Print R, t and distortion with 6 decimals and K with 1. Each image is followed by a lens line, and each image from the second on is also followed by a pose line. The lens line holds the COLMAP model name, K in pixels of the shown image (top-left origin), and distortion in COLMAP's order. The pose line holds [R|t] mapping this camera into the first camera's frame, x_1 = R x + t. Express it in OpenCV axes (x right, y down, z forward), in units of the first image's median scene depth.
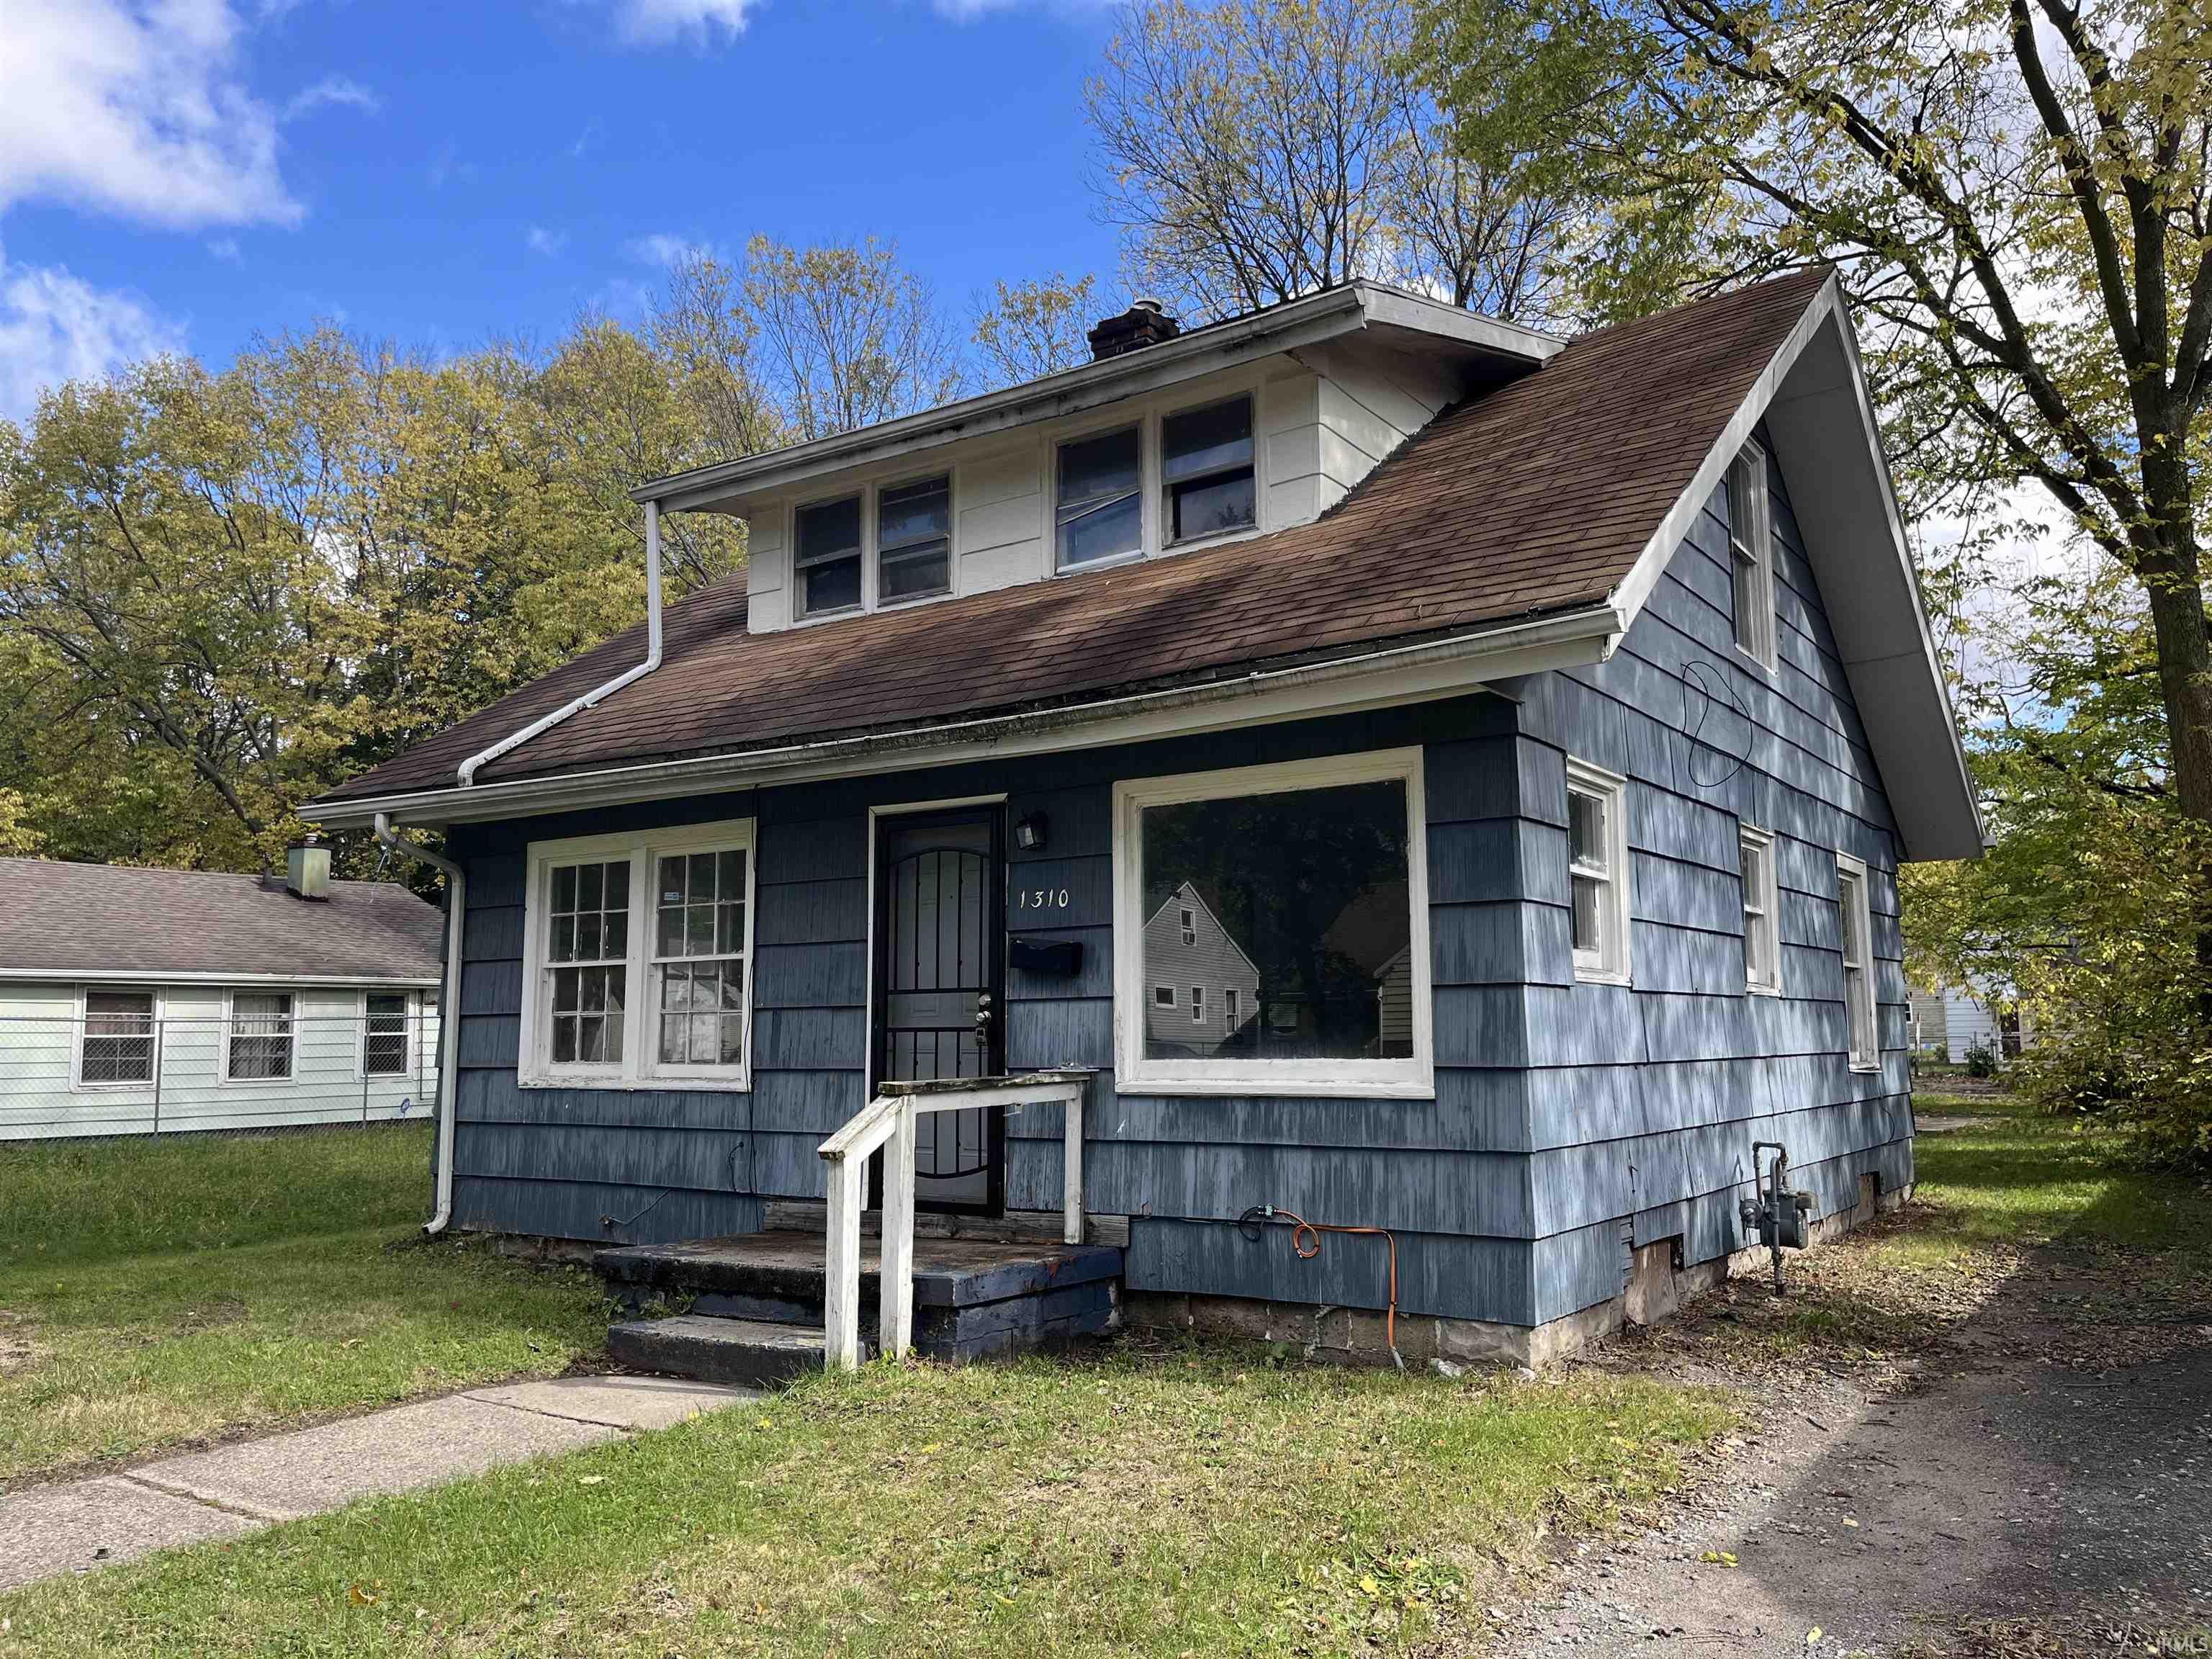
lens RADIAL K [[1672.4, 0, 1118.1], [0, 1672.4, 805.5], [0, 0, 1]] dist [0.002159, -0.000736]
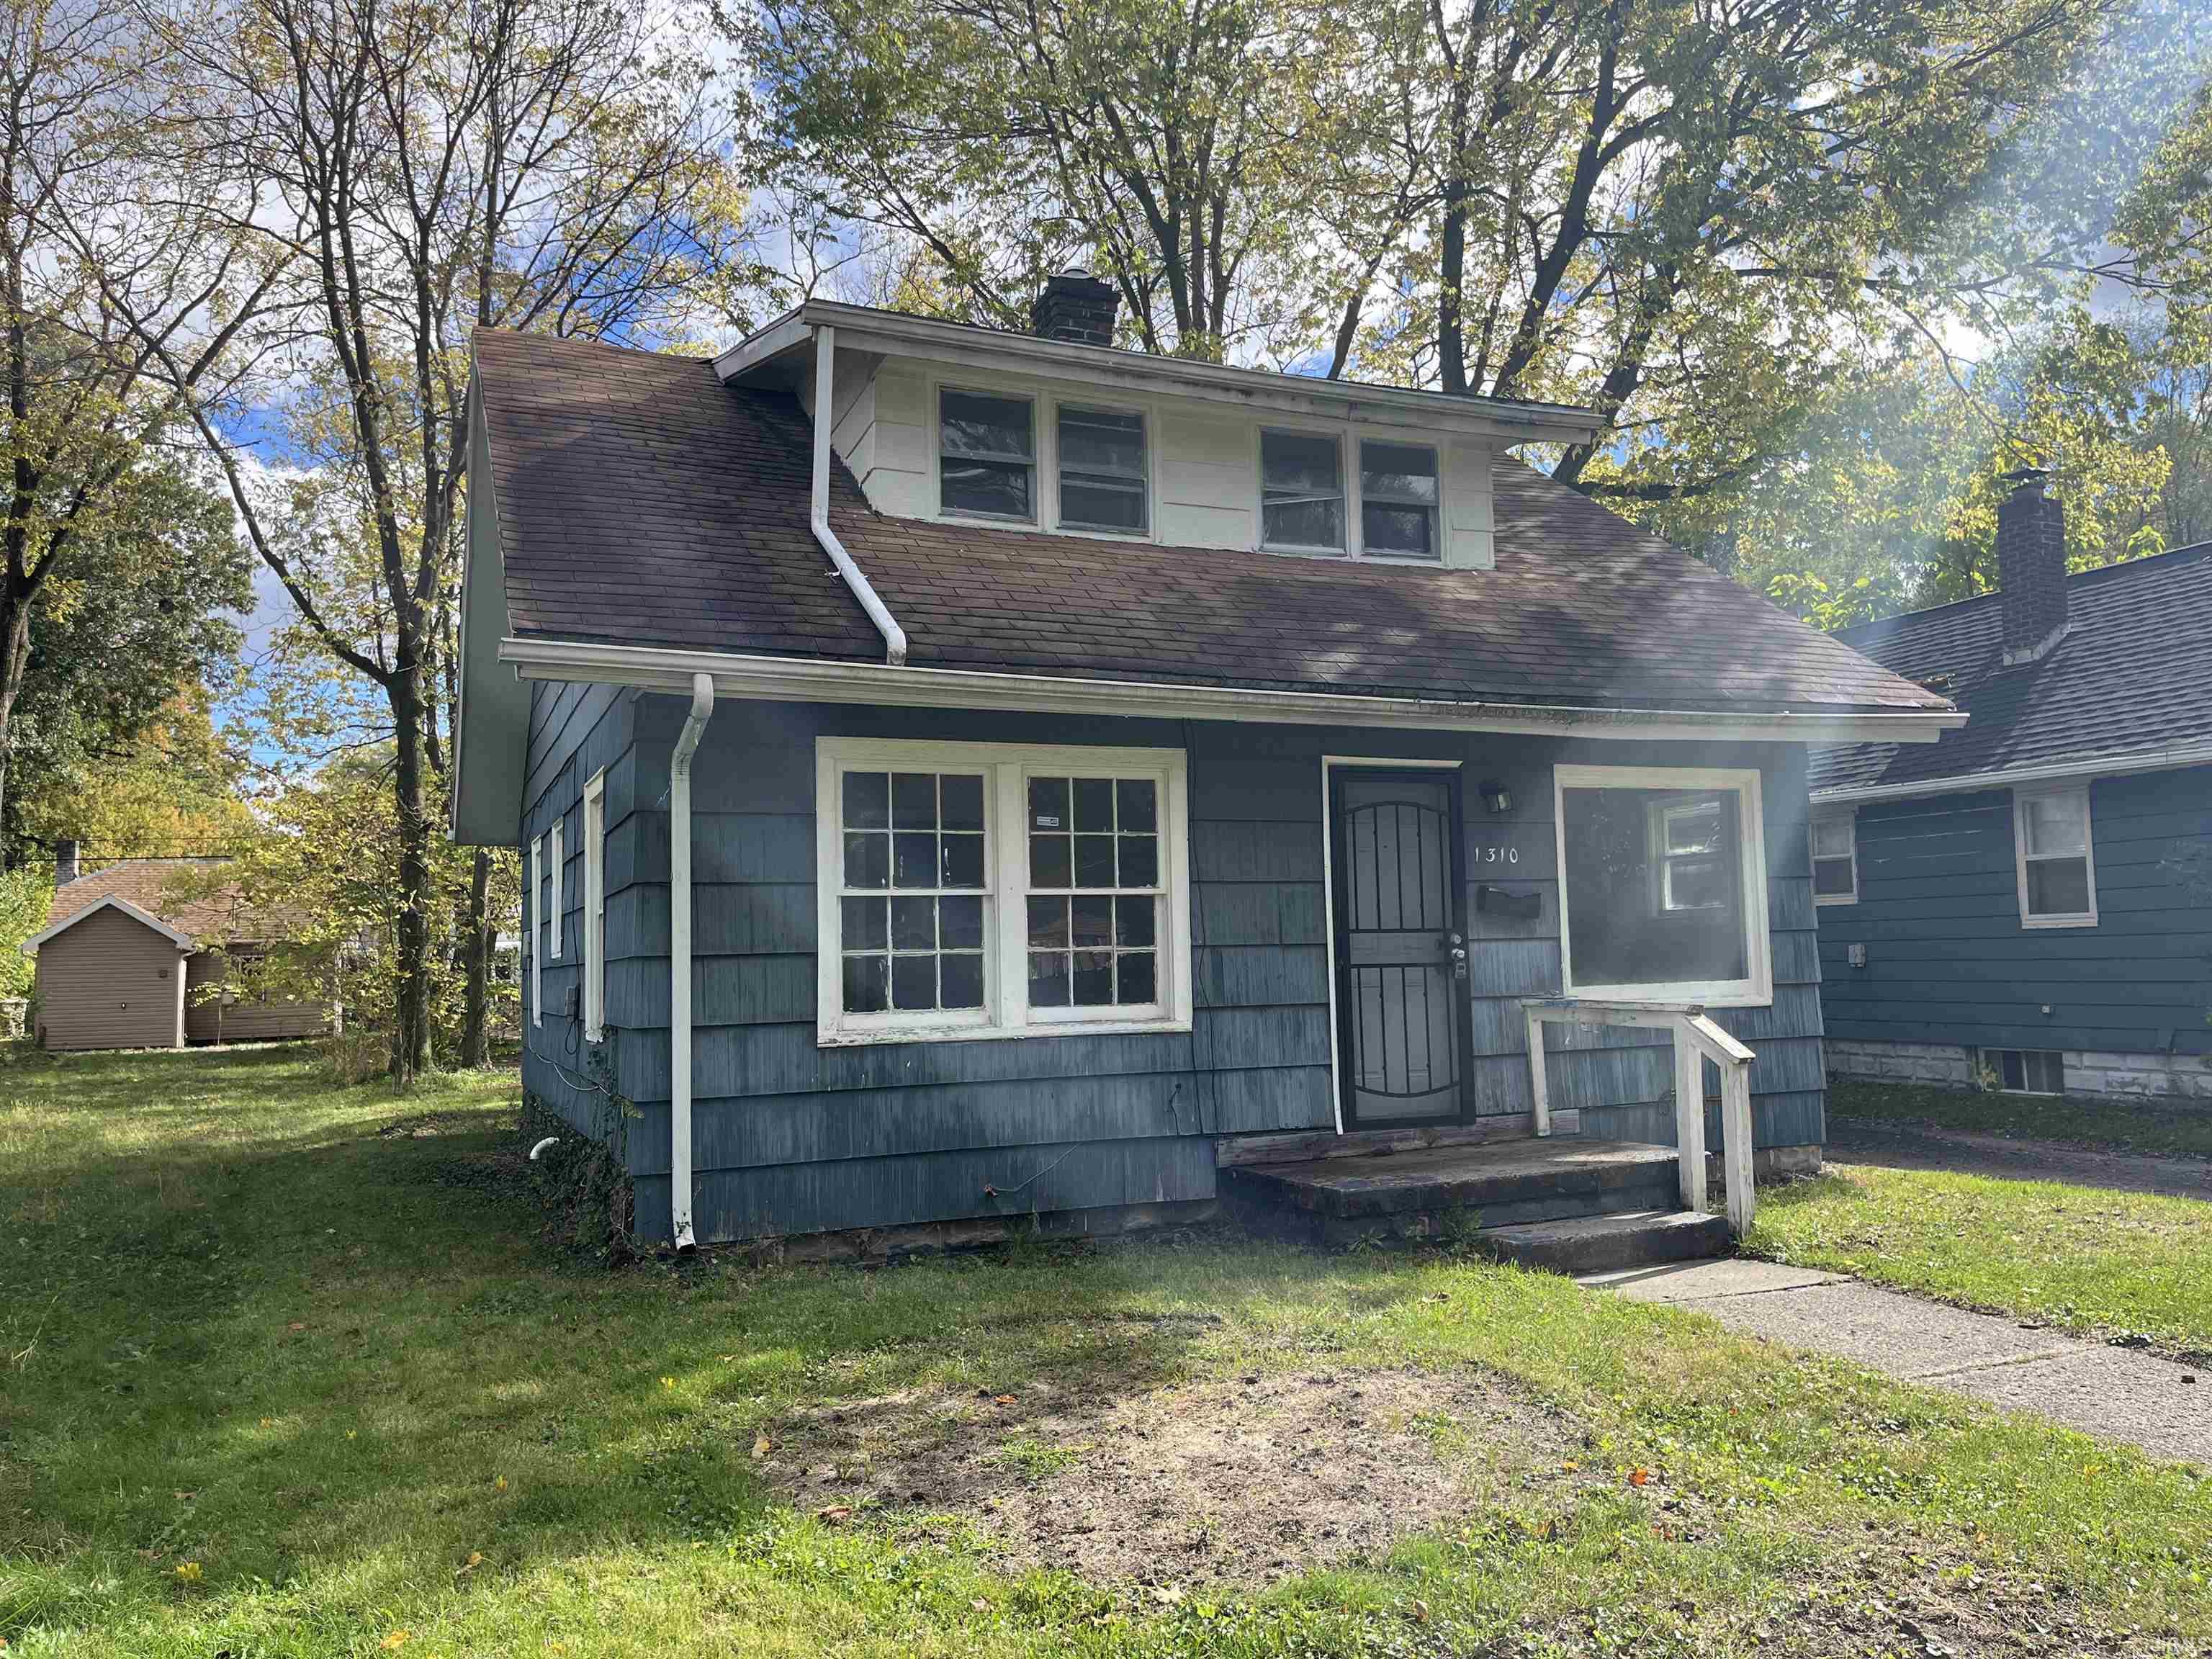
lens RADIAL K [[1655.9, 0, 1106.0], [0, 1655.9, 829.5], [0, 0, 1]] dist [0.008675, -0.000347]
pose [[0.542317, 0.065479, 0.837619, -1.089778], [-0.096557, 0.995210, -0.015282, 0.076153], [-0.834607, -0.072590, 0.546042, 0.542259]]
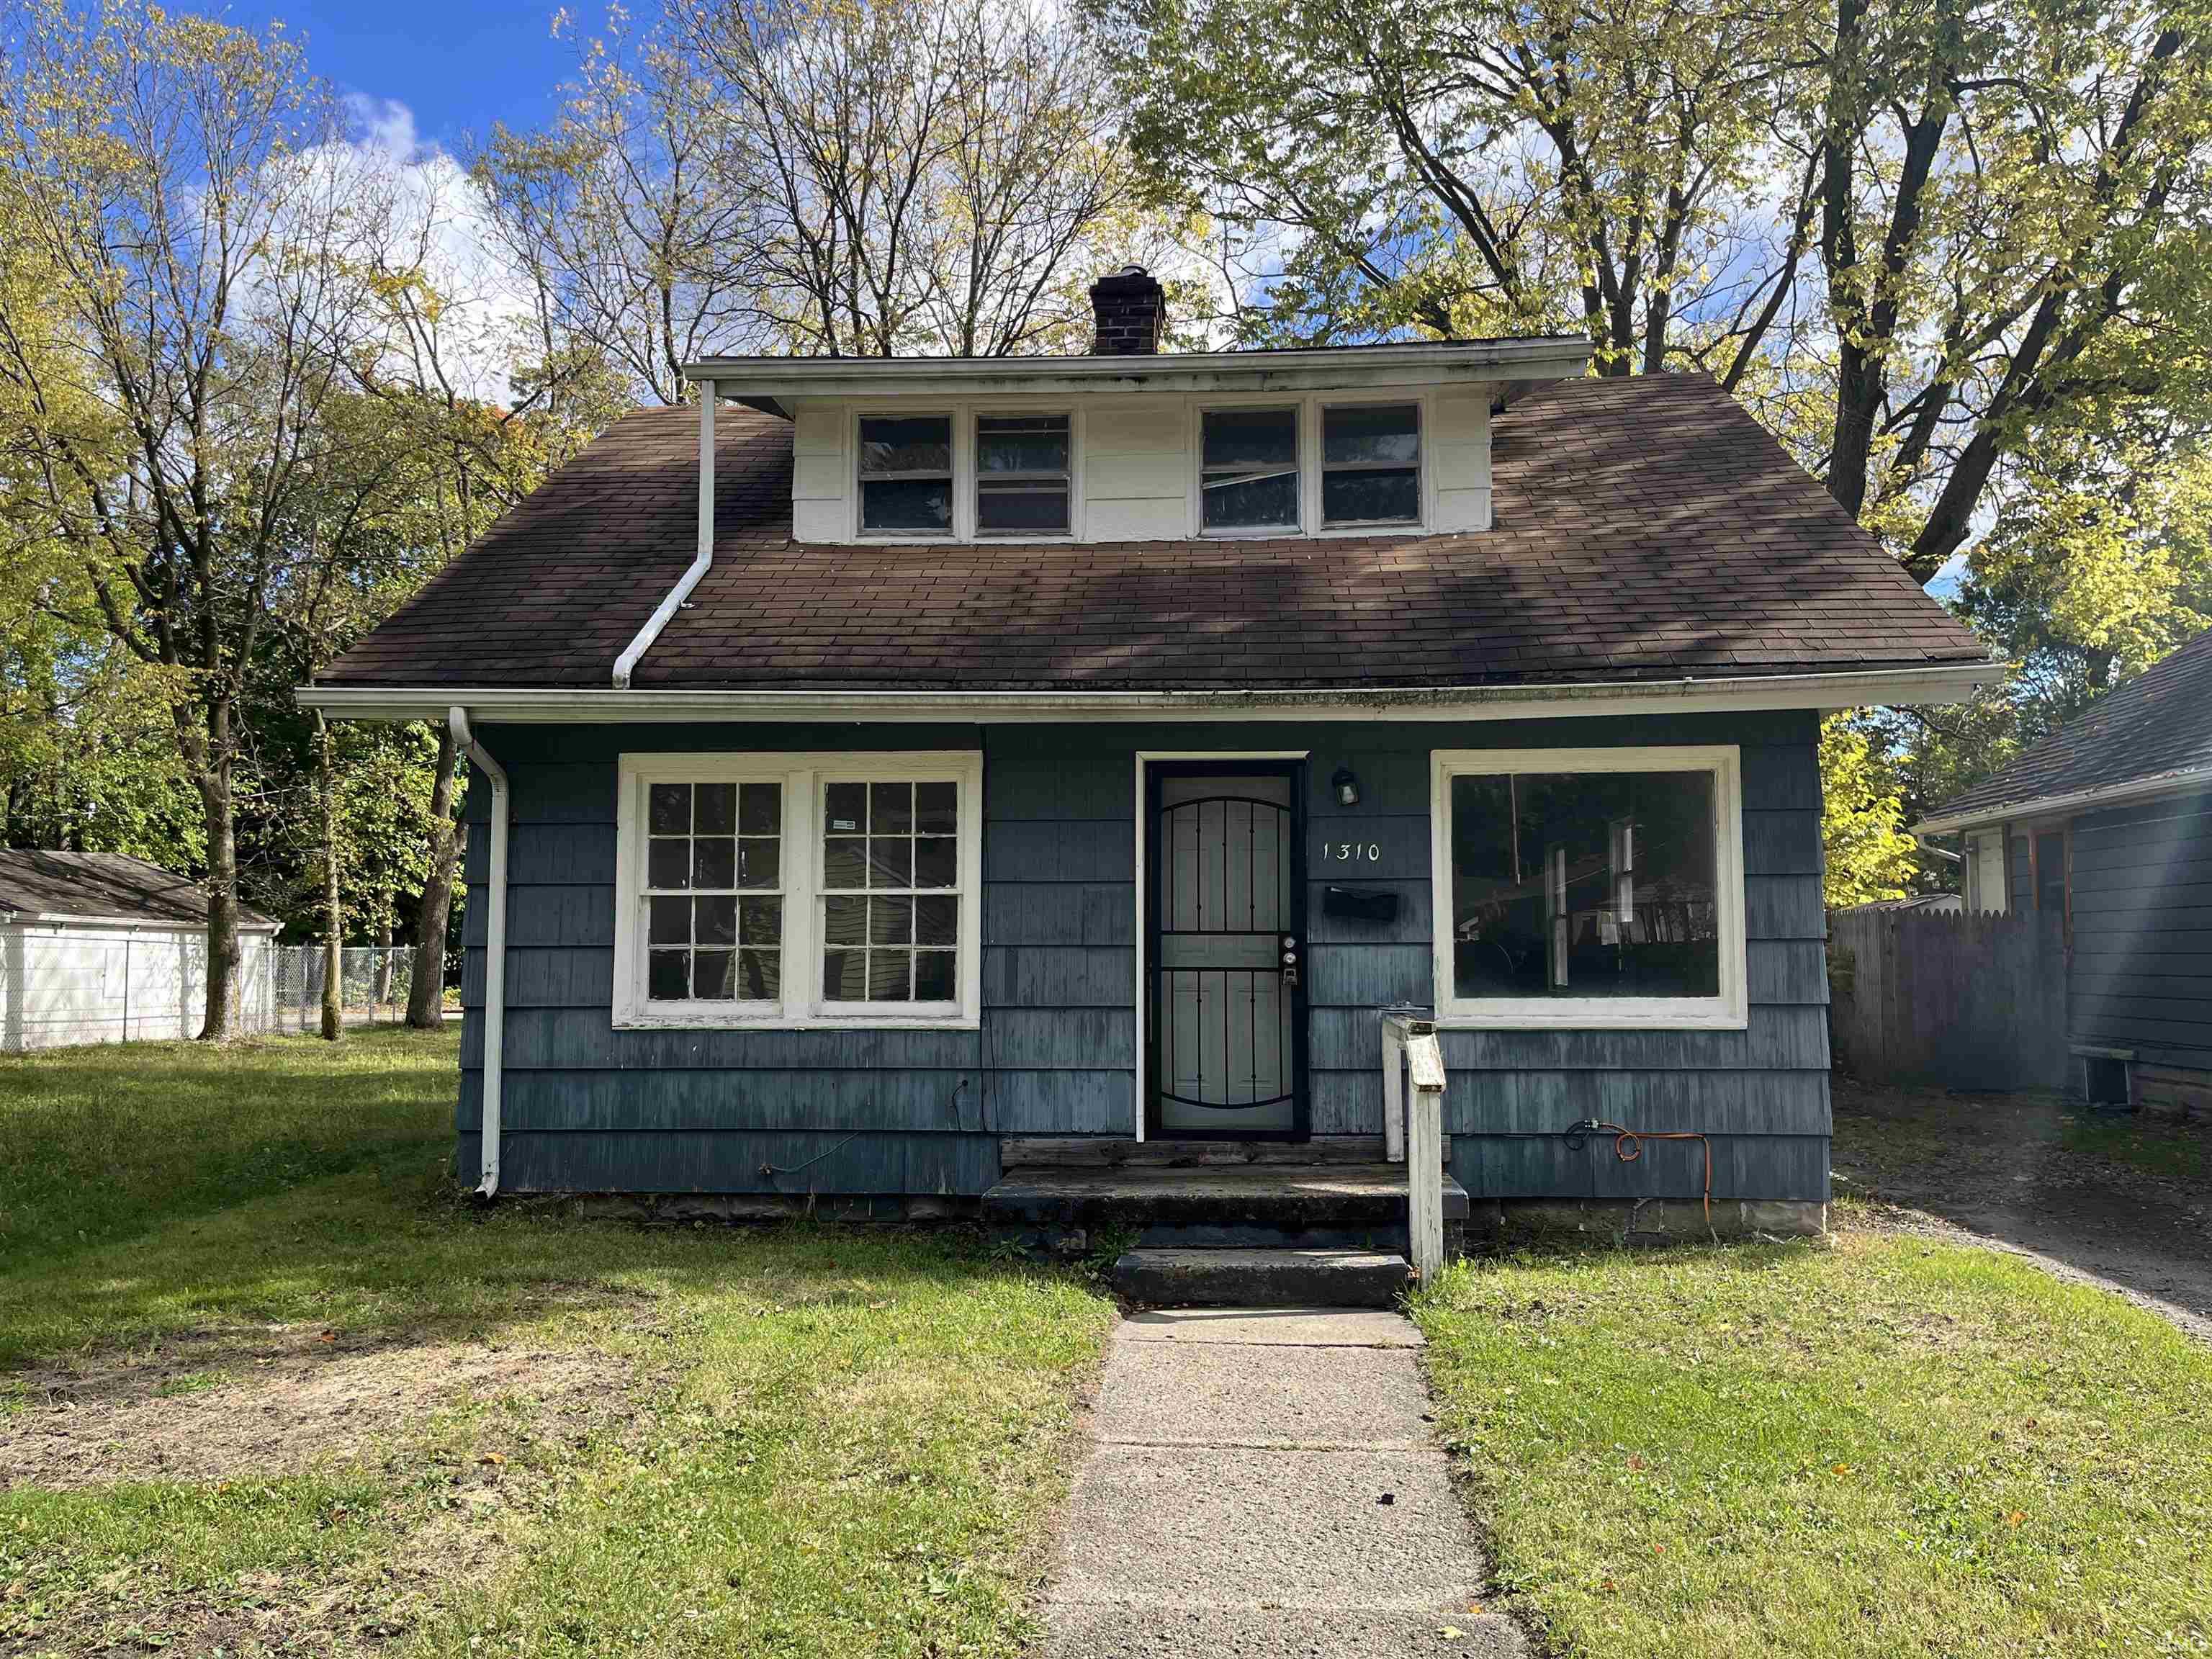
lens RADIAL K [[1655.9, 0, 1106.0], [0, 1655.9, 829.5], [0, 0, 1]] dist [0.008675, -0.000347]
pose [[0.863110, 0.048057, 0.502724, -0.669660], [-0.075817, 0.996511, 0.034908, 0.014663], [-0.499292, -0.068245, 0.863742, 0.135444]]
